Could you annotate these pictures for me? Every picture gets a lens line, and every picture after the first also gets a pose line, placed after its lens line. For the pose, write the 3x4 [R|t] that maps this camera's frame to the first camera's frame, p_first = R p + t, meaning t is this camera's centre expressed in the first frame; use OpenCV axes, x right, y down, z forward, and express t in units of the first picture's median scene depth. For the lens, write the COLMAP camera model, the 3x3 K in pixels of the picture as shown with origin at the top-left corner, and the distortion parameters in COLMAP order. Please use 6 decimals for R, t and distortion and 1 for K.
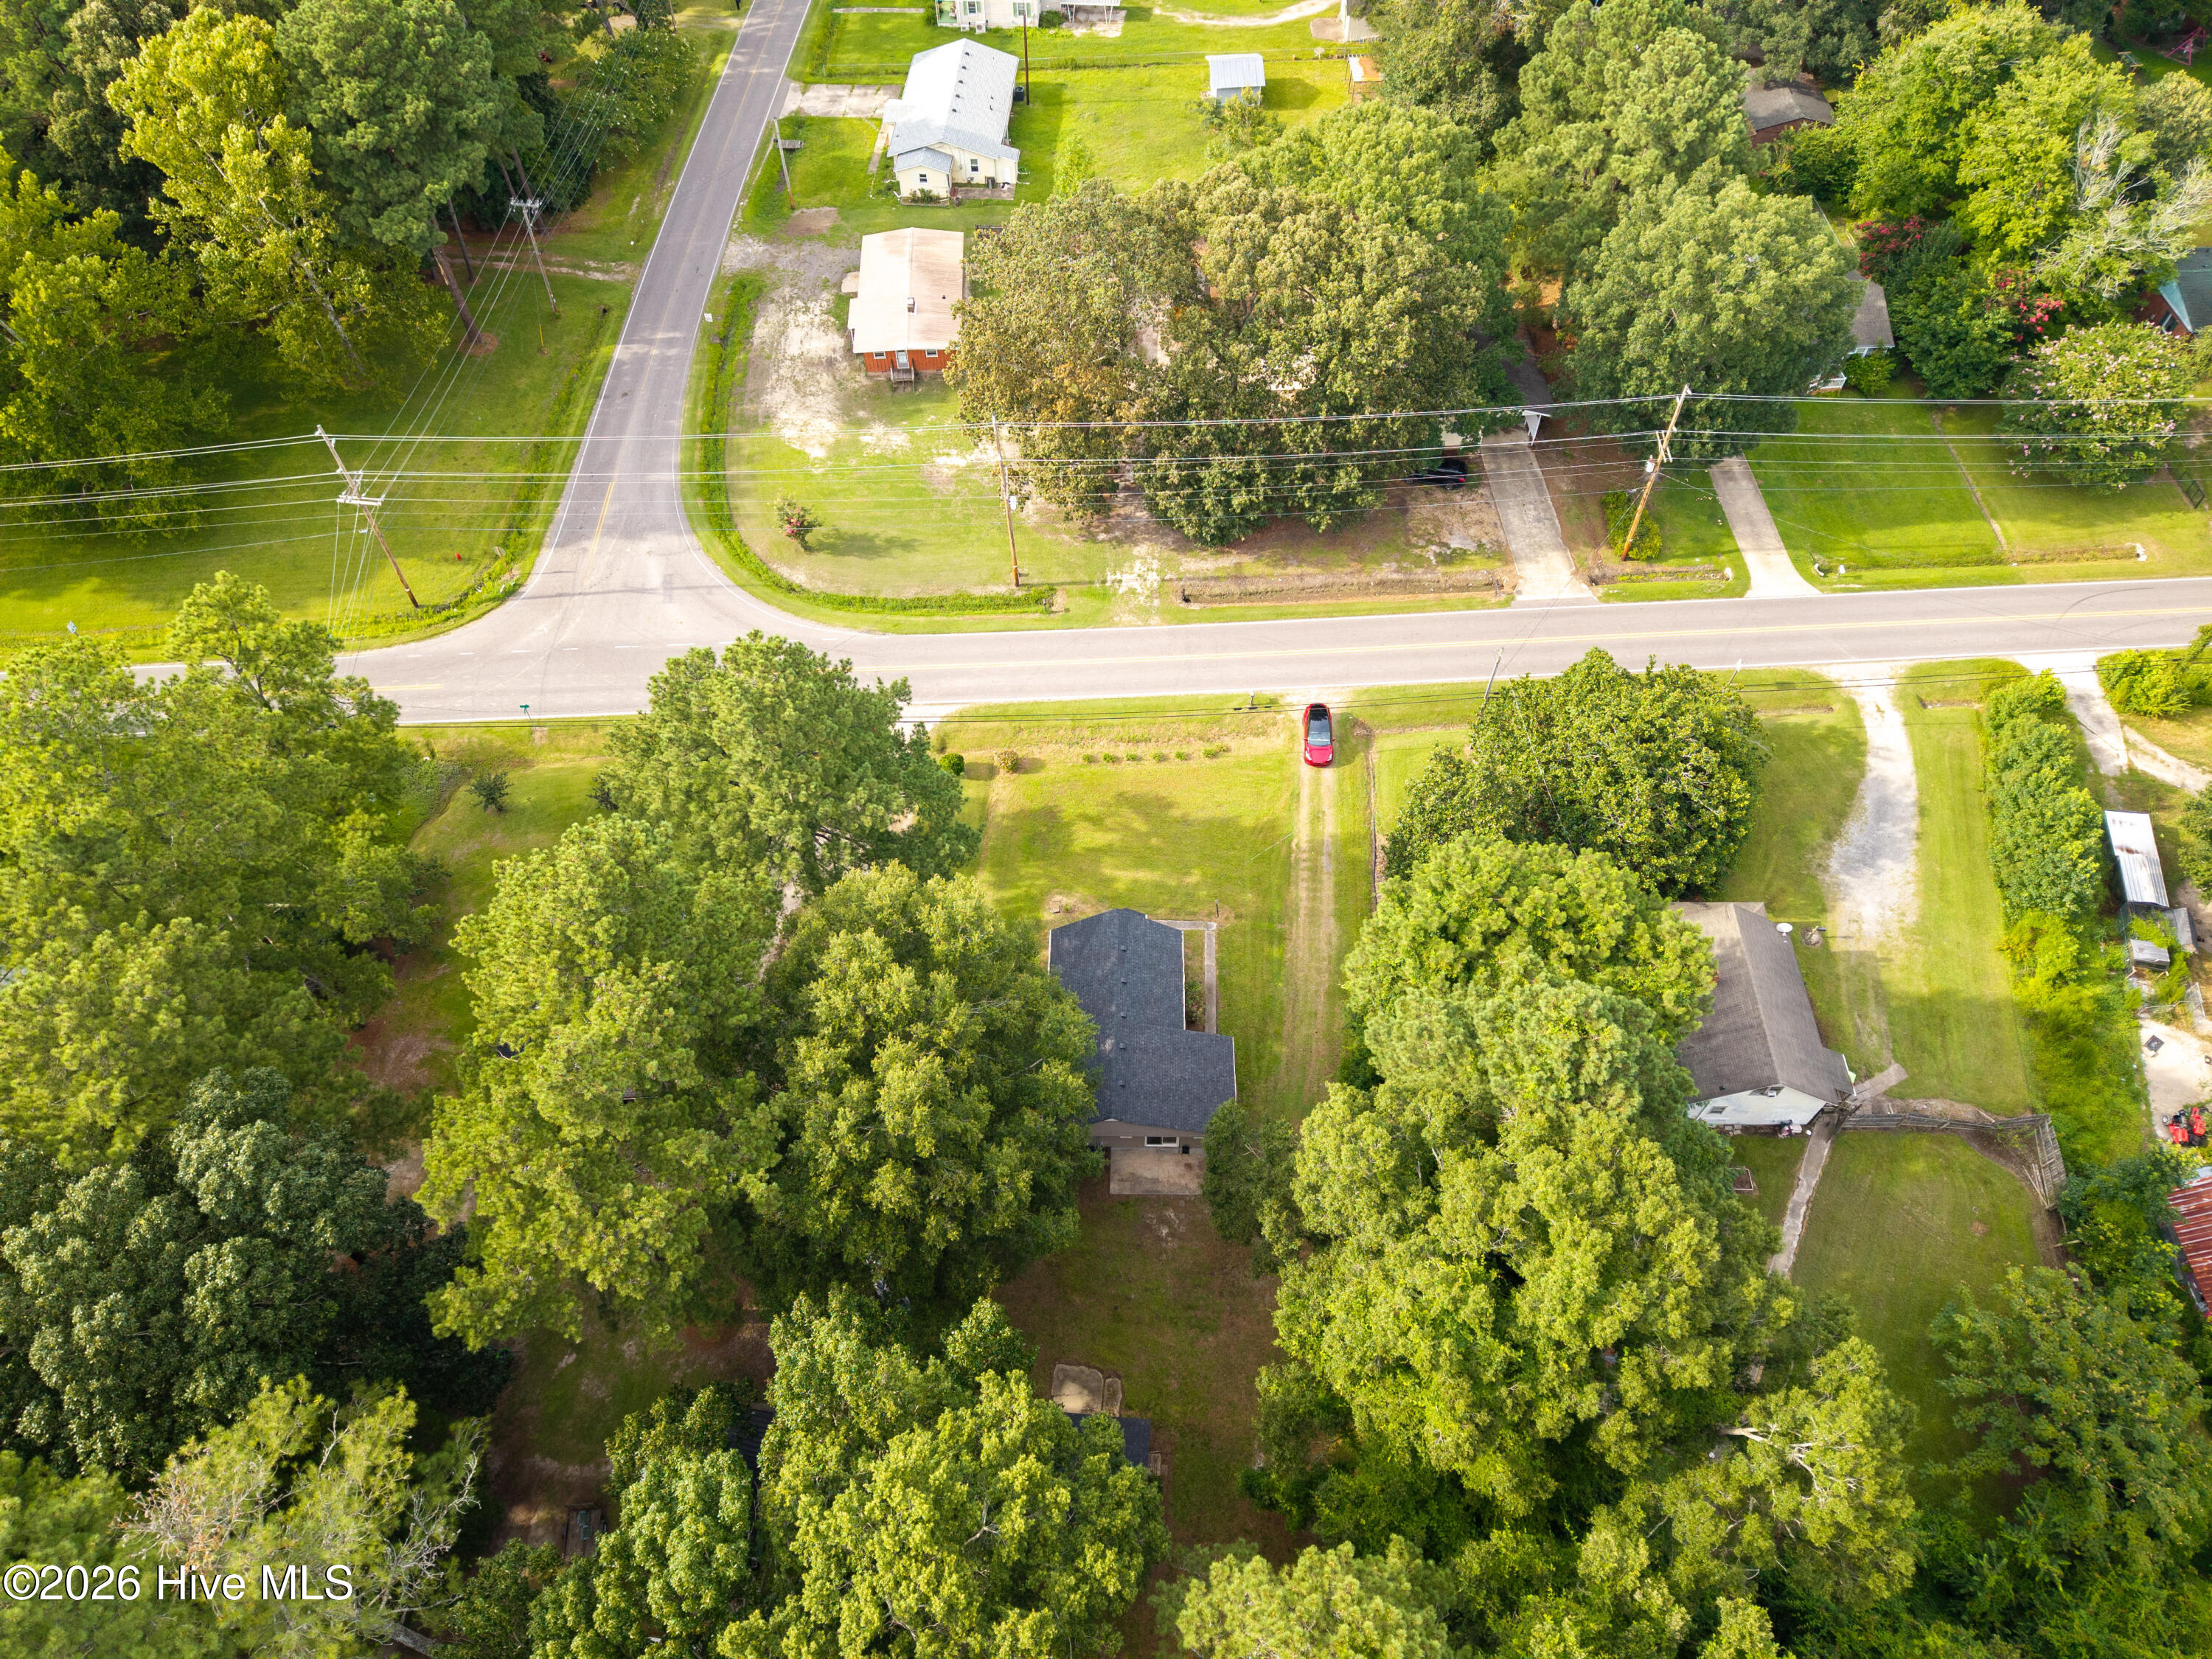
lens RADIAL K [[1546.6, 0, 1106.0], [0, 1546.6, 829.5], [0, 0, 1]] dist [0.063381, -0.097897]
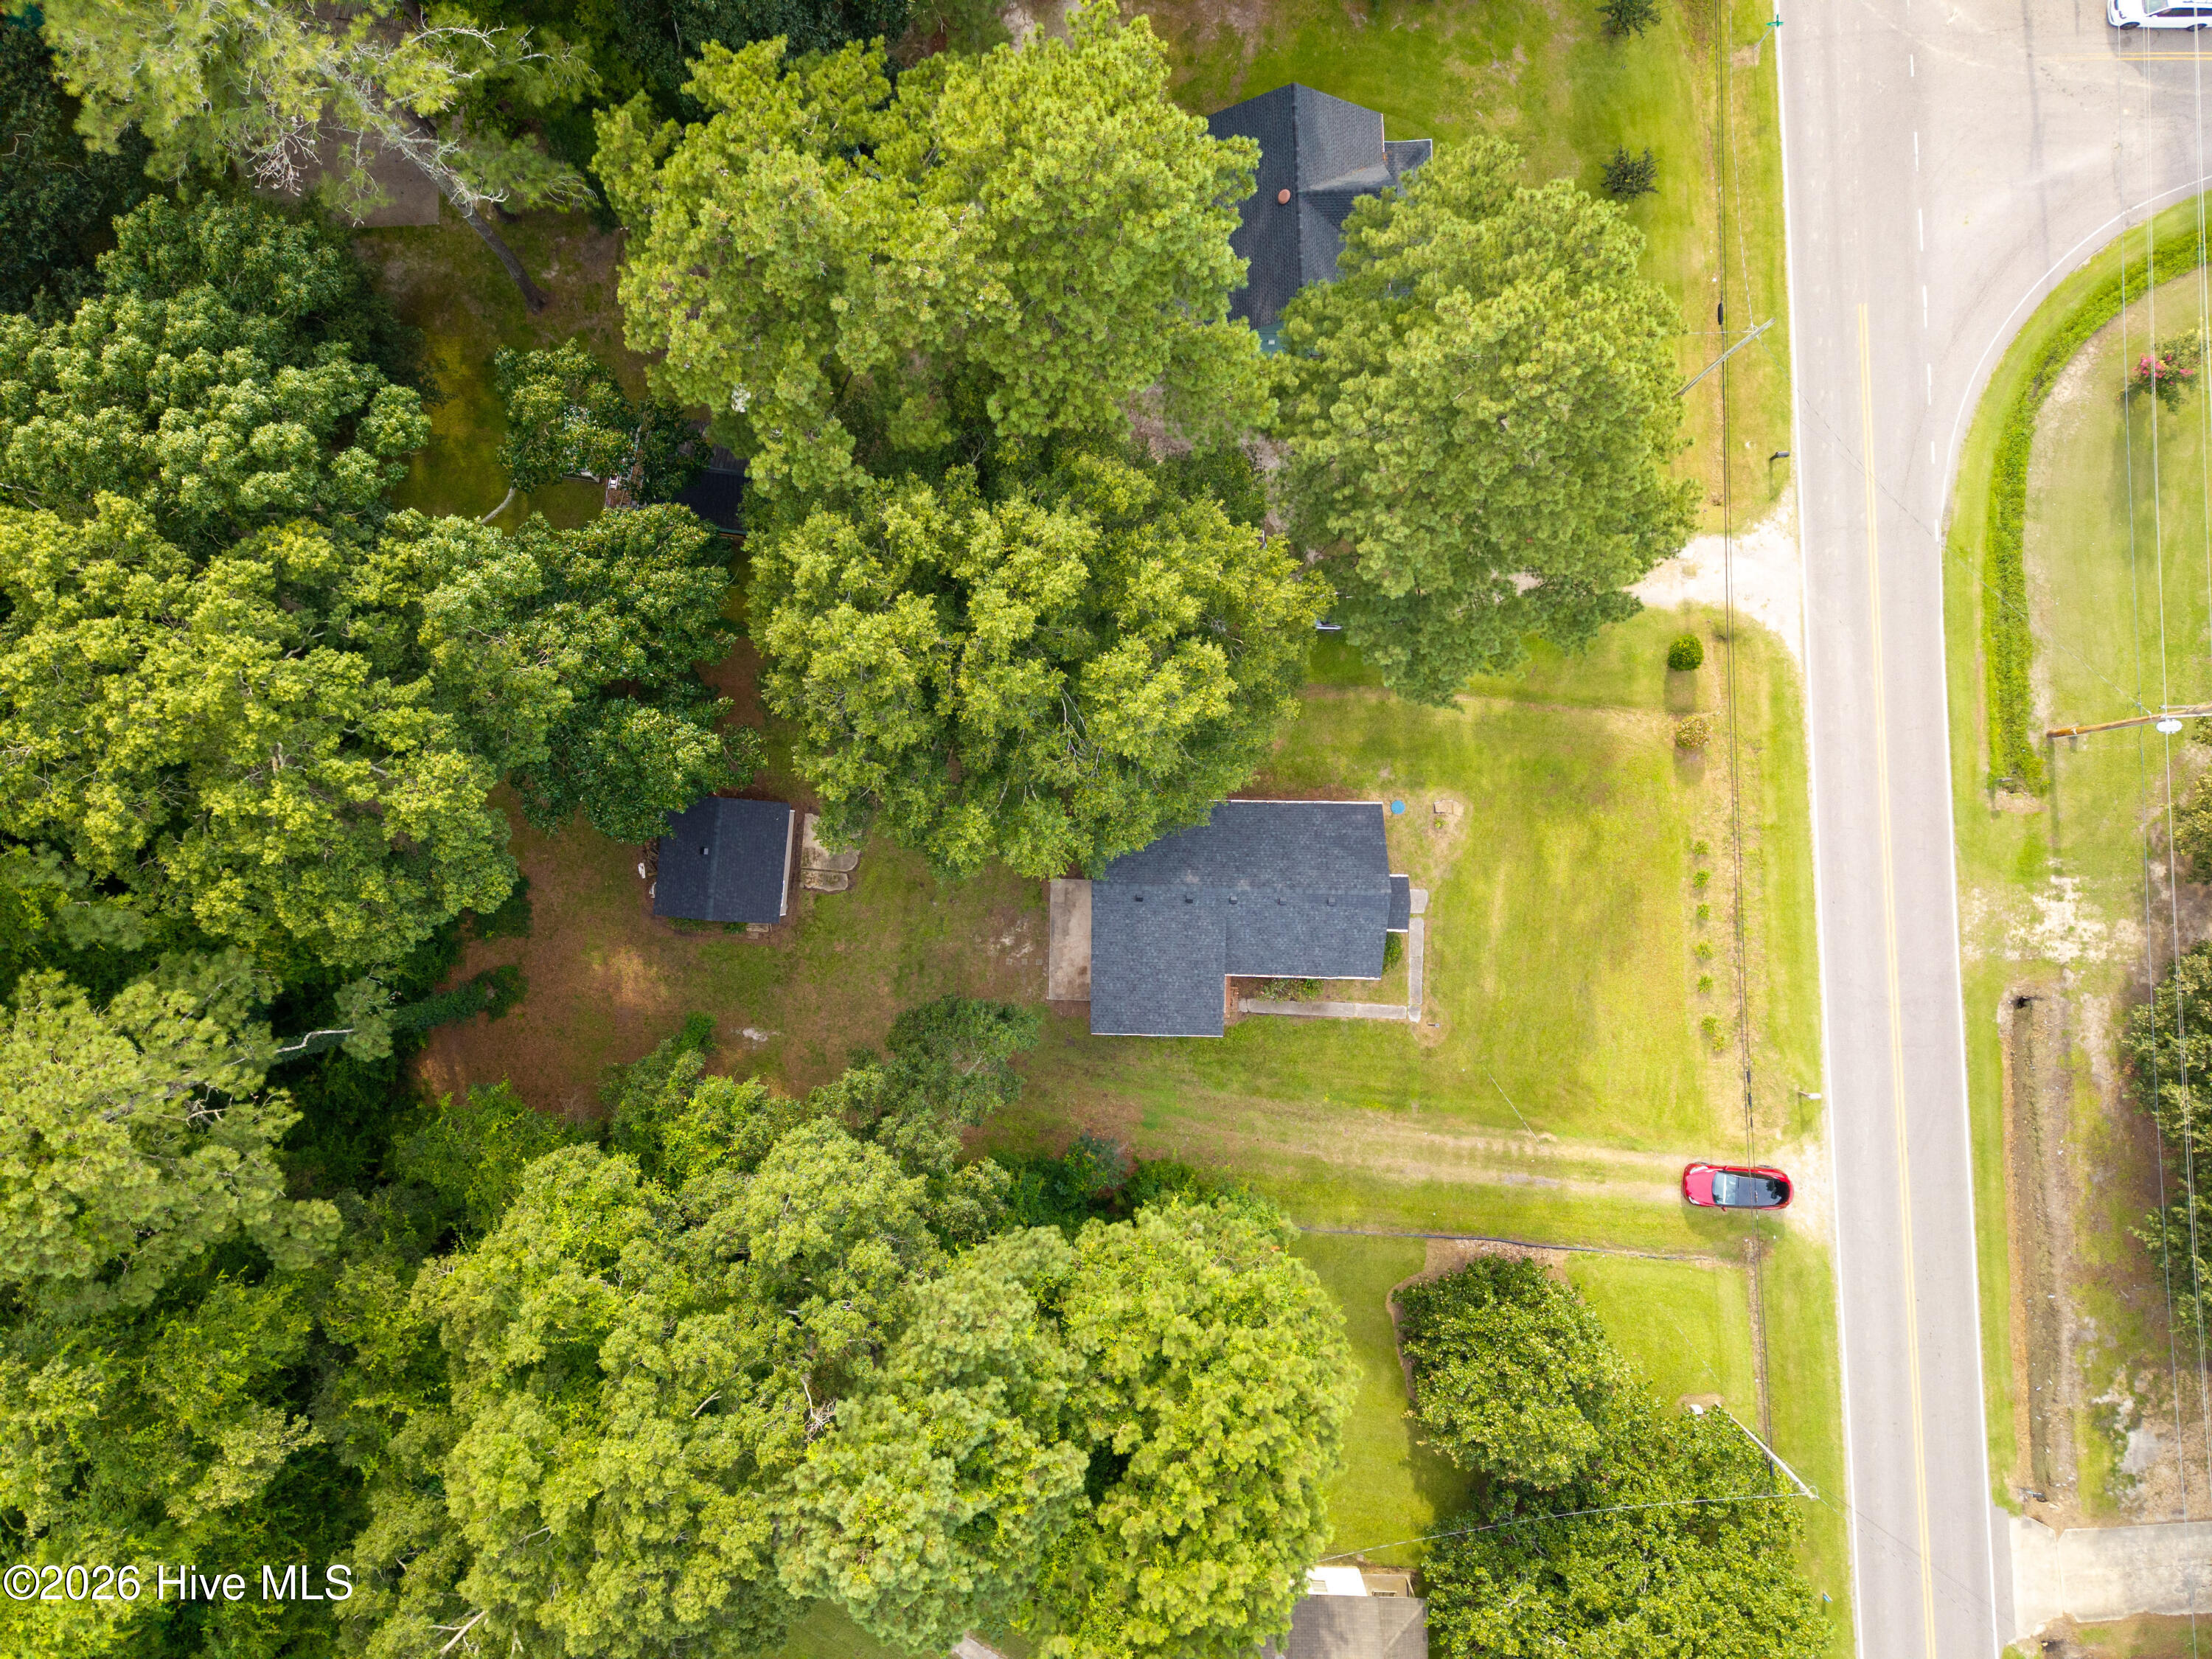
lens RADIAL K [[1546.6, 0, 1106.0], [0, 1546.6, 829.5], [0, 0, 1]] dist [0.063381, -0.097897]
pose [[0.000793, 1.000000, 0.000502, -0.020977], [-0.800647, 0.000334, 0.599136, -0.250062], [0.599135, -0.000877, 0.800647, 0.282917]]
